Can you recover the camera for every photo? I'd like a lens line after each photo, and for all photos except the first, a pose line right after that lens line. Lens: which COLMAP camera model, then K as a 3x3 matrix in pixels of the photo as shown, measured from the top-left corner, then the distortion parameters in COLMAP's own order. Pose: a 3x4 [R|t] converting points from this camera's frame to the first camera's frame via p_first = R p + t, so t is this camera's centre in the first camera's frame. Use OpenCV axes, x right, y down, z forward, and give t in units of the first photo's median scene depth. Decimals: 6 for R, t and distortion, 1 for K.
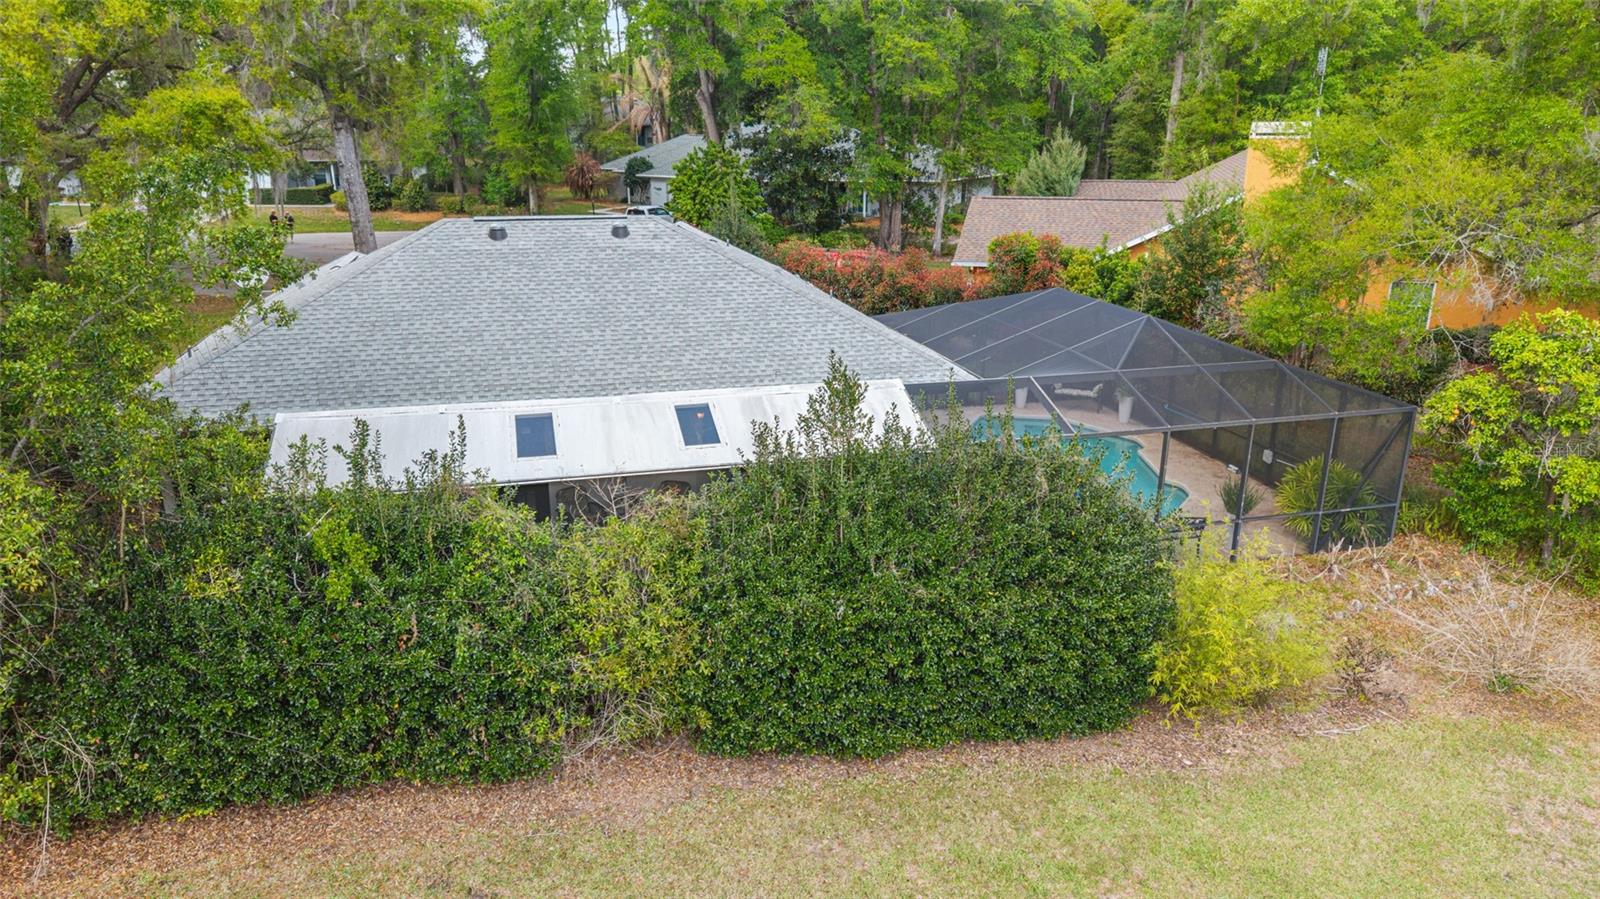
lens RADIAL K [[1085.2, 0, 801.9], [0, 1085.2, 447.2], [0, 0, 1]] dist [0.005232, -0.009123]
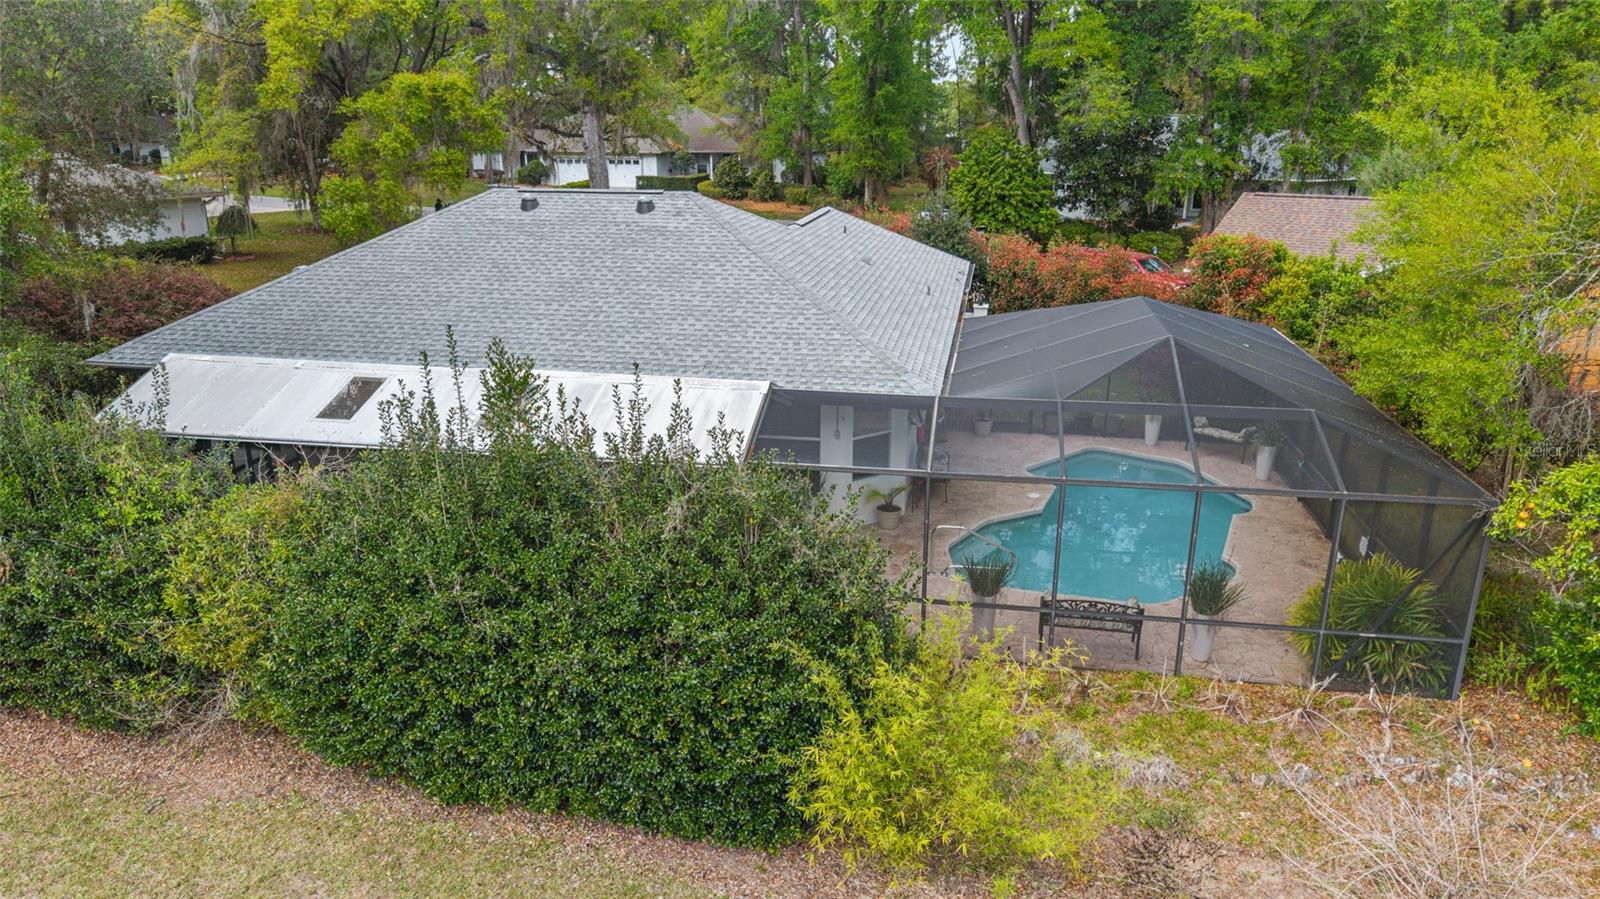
lens RADIAL K [[1085.2, 0, 799.8], [0, 1085.2, 452.6], [0, 0, 1]] dist [0.005232, -0.009123]
pose [[0.908515, 0.120823, -0.400004, 0.178564], [-0.120131, 0.992393, 0.026907, -0.012920], [0.400212, 0.023607, 0.916118, 0.091695]]
